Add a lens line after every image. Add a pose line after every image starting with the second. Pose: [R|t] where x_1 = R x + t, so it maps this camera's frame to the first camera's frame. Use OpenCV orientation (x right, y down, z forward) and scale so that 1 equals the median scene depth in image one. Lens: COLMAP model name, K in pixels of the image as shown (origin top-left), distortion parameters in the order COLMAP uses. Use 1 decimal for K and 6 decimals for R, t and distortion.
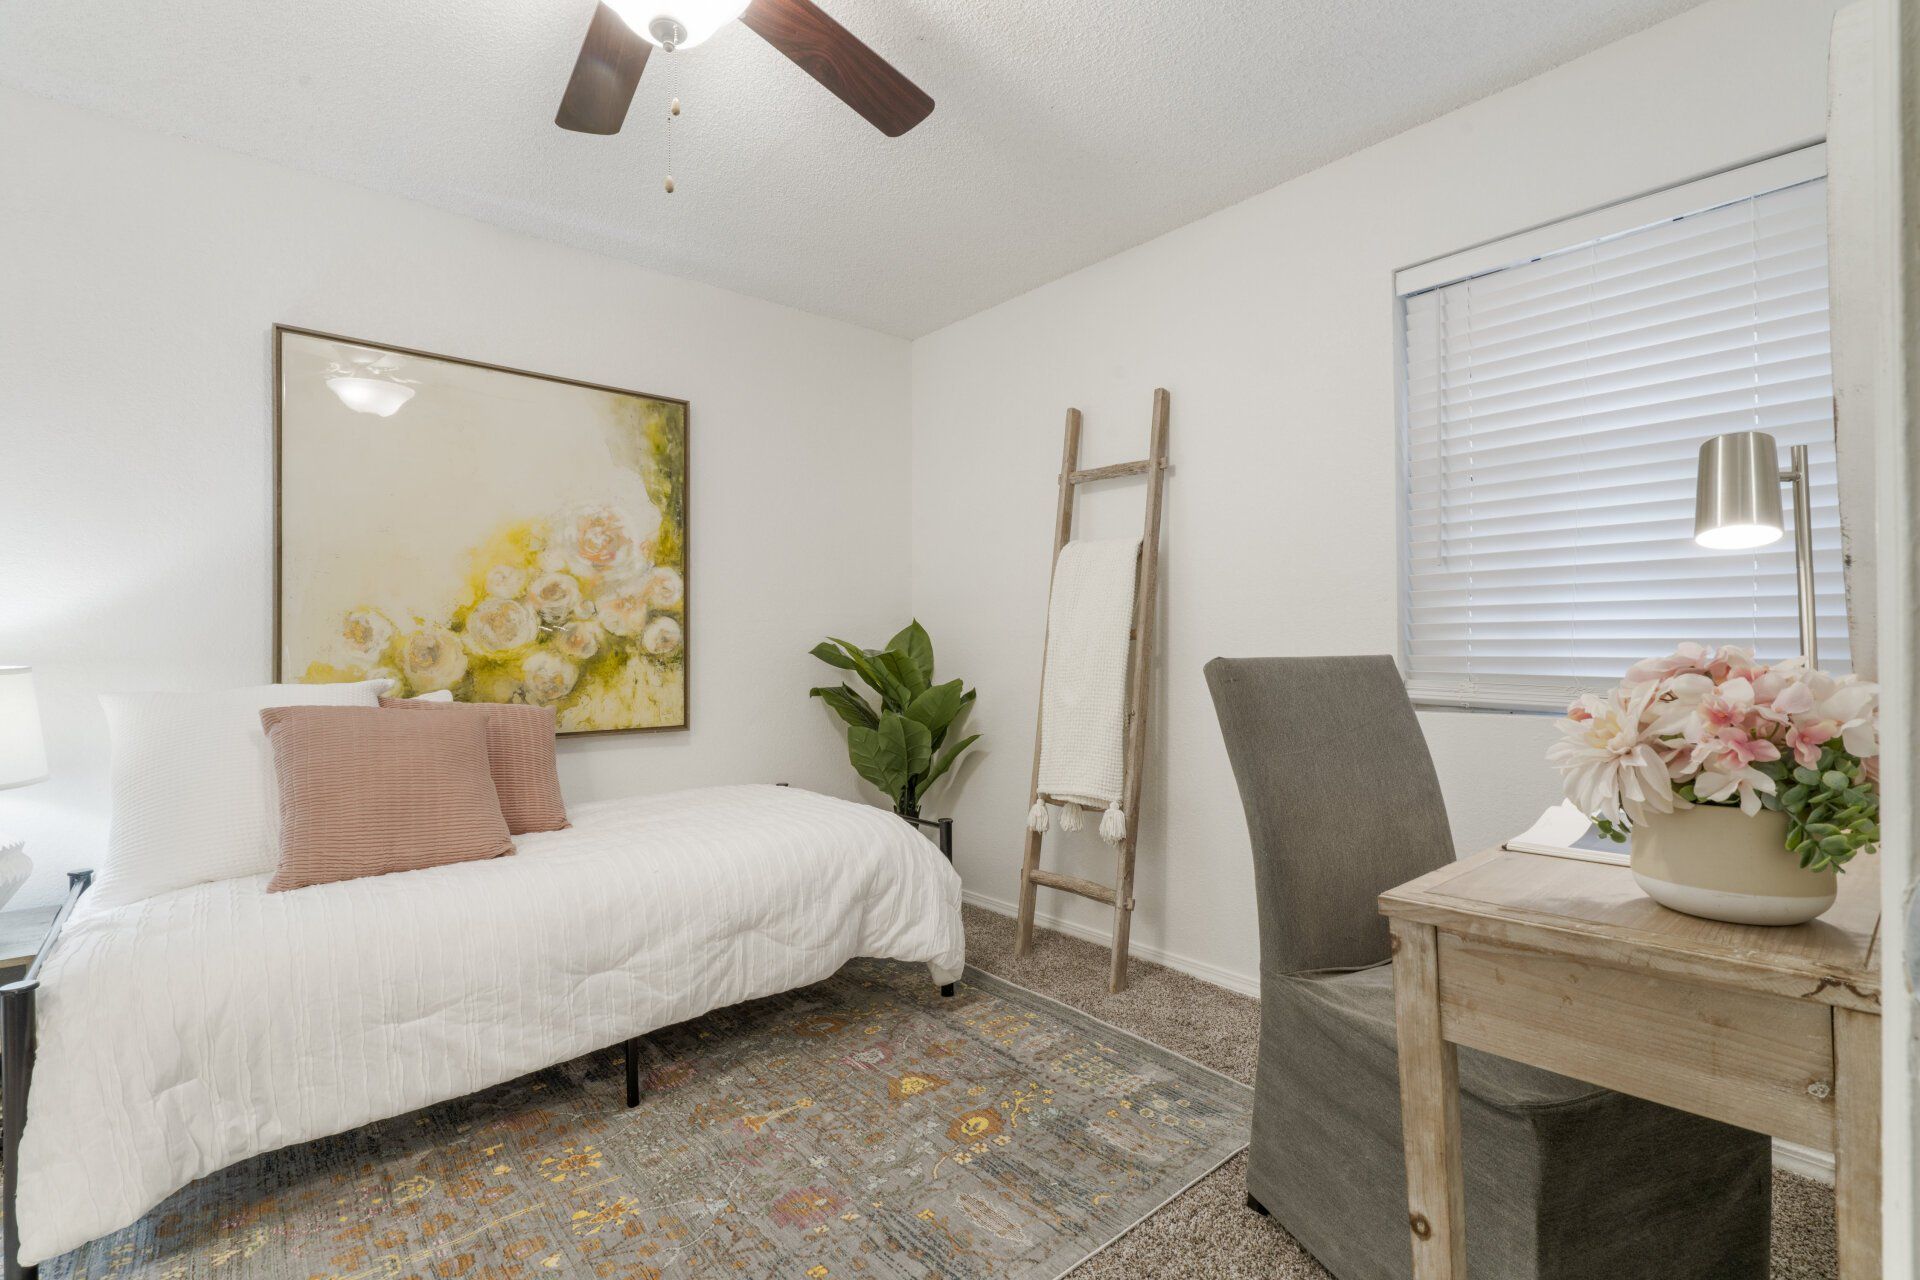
lens RADIAL K [[869.8, 0, 960.0], [0, 869.8, 640.0], [0, 0, 1]] dist [0.000649, 0.000179]
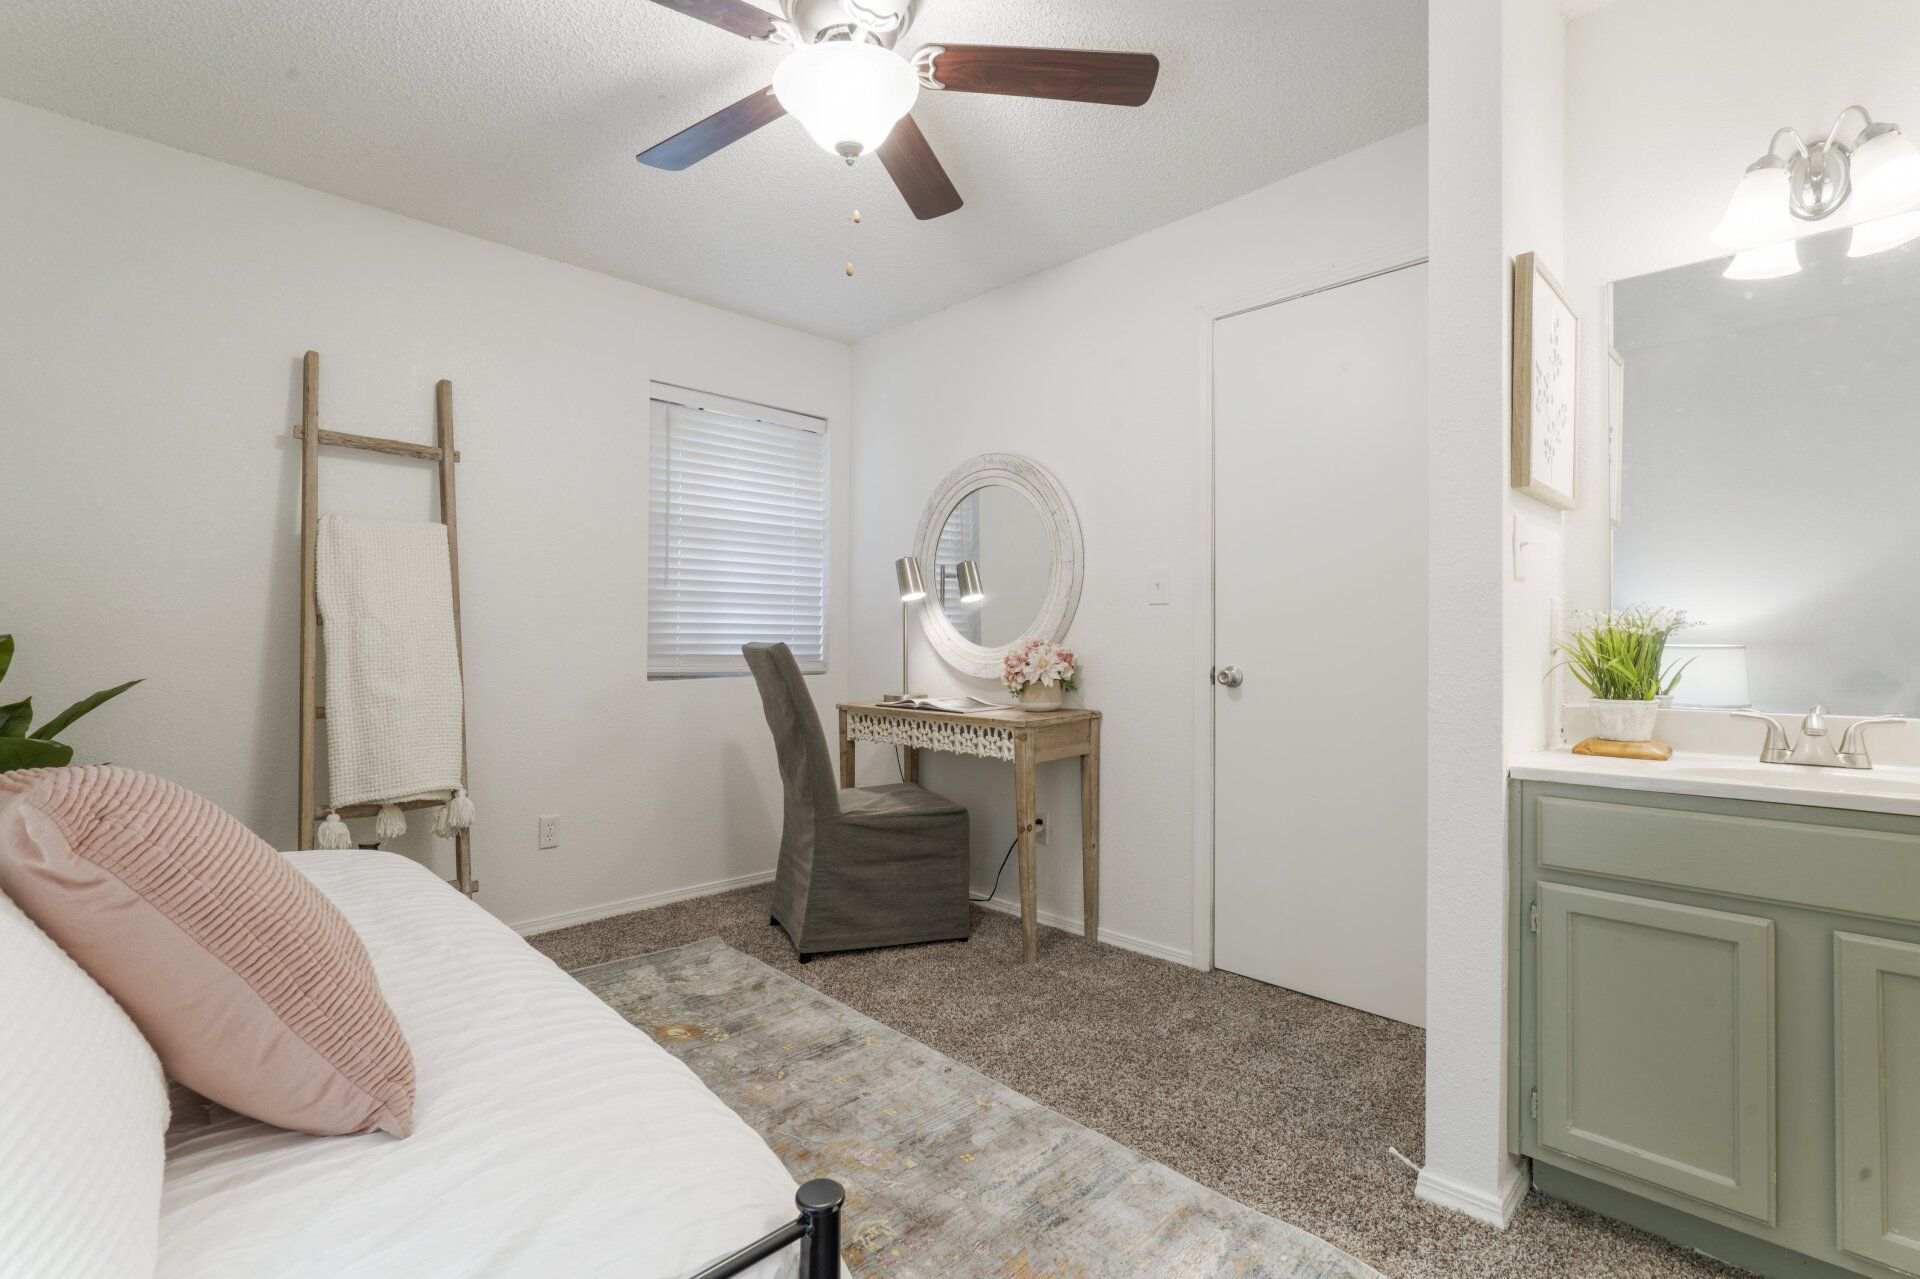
lens RADIAL K [[869.8, 0, 960.0], [0, 869.8, 639.5], [0, 0, 1]] dist [0.000649, 0.000179]
pose [[-0.043395, -0.000171, 0.999058, -2.822274], [-0.015095, 0.999886, -0.000485, 0.011407], [-0.998944, -0.015101, -0.043392, 1.561812]]
